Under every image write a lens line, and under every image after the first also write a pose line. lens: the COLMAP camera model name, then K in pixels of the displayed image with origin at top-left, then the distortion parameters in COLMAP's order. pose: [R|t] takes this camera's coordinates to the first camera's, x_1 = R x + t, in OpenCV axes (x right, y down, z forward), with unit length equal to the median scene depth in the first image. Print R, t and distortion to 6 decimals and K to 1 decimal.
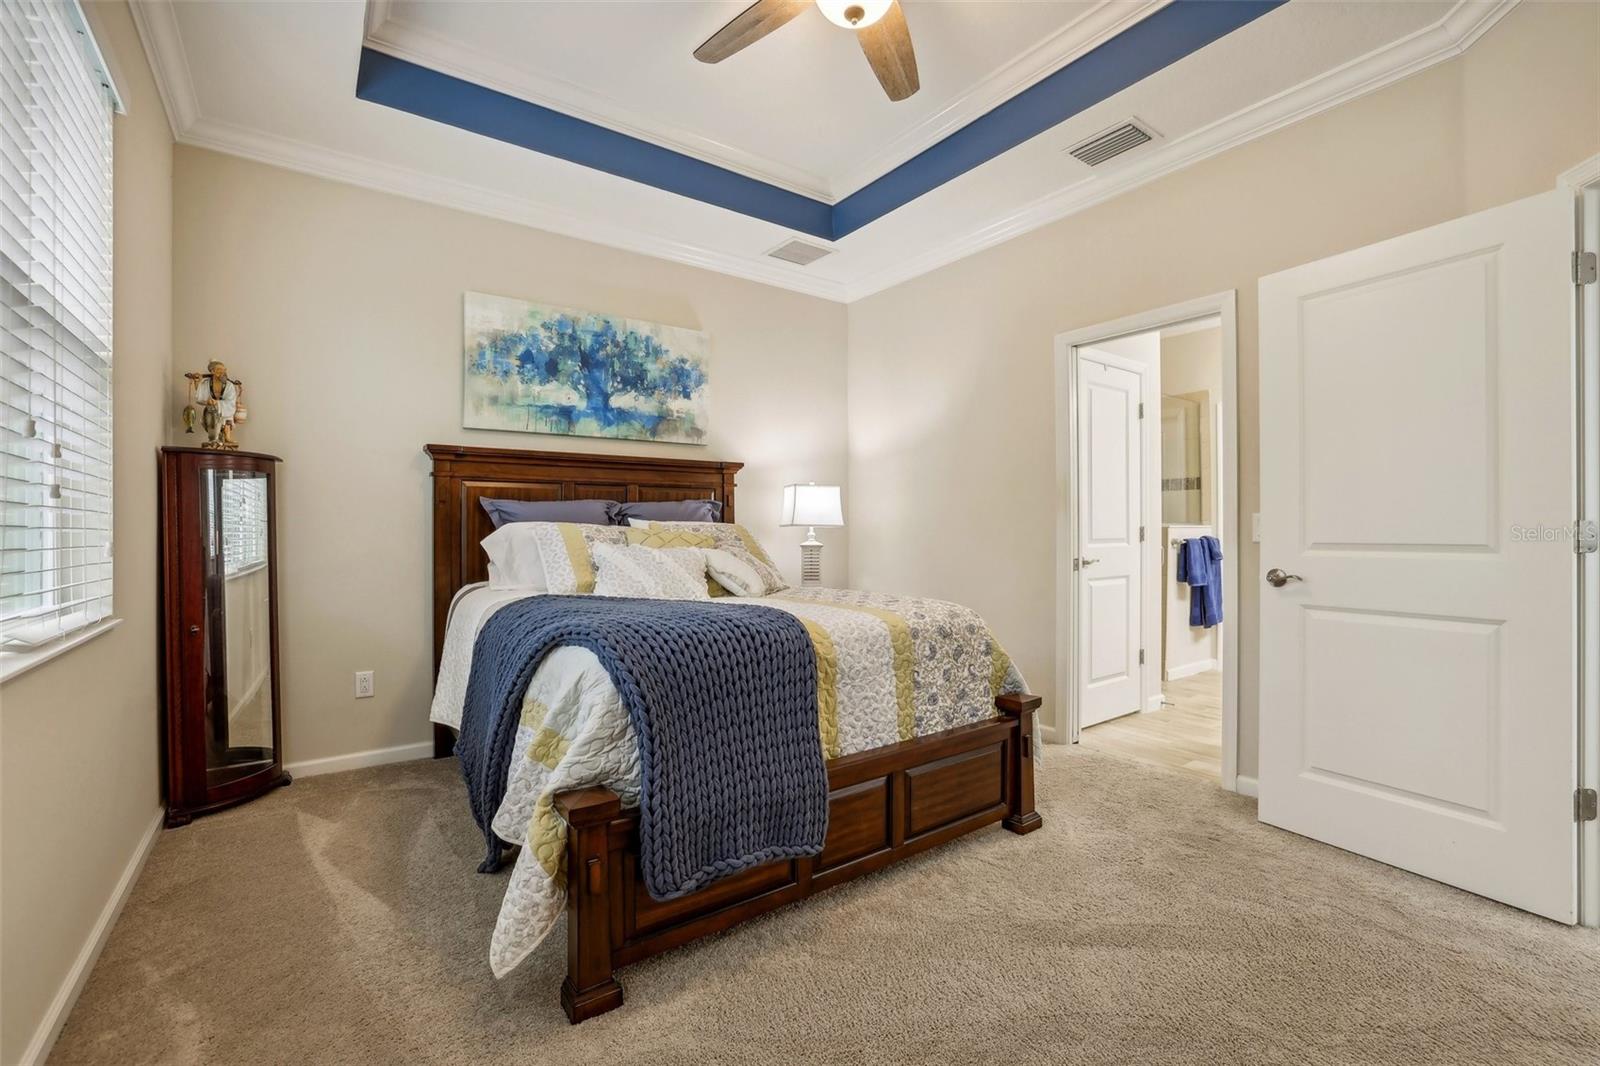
lens RADIAL K [[690.6, 0, 805.3], [0, 690.6, 532.6], [0, 0, 1]] dist [-0.025113, 0.000987]
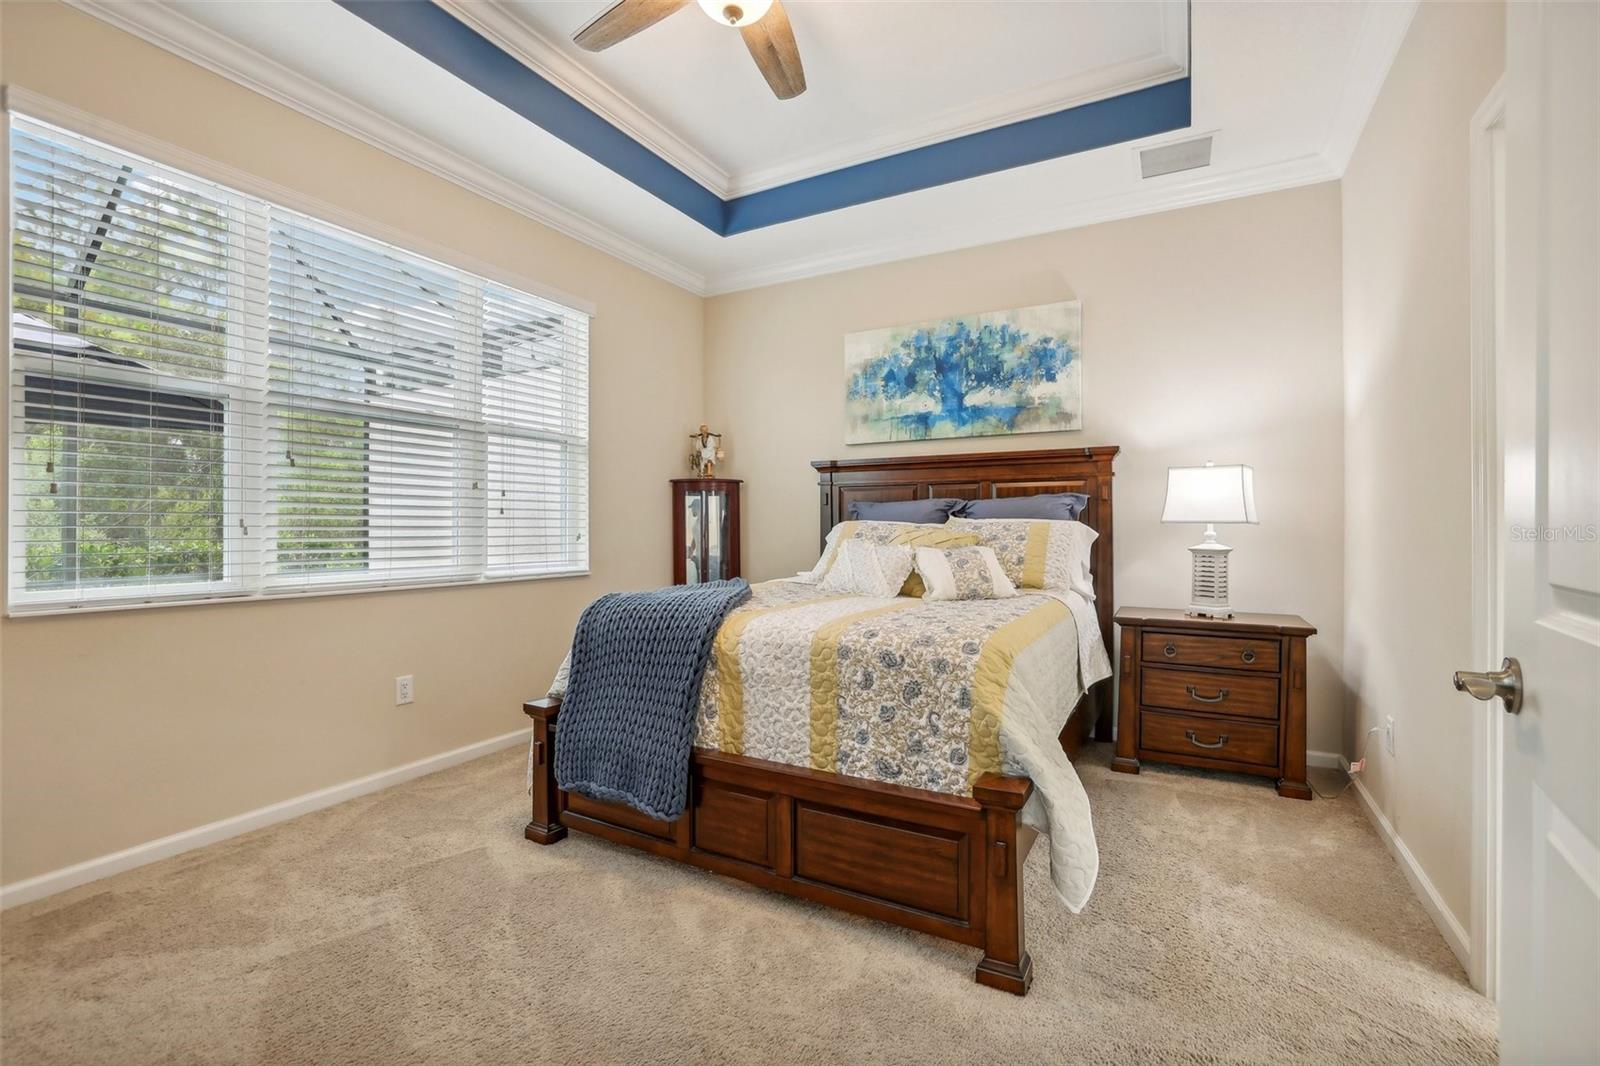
lens RADIAL K [[690.6, 0, 809.5], [0, 690.6, 532.5], [0, 0, 1]] dist [-0.025113, 0.000987]
pose [[0.432751, 0.011983, -0.901434, 0.562962], [-0.004887, 0.999928, 0.010947, -0.006556], [0.901500, -0.000332, 0.432778, 0.369477]]
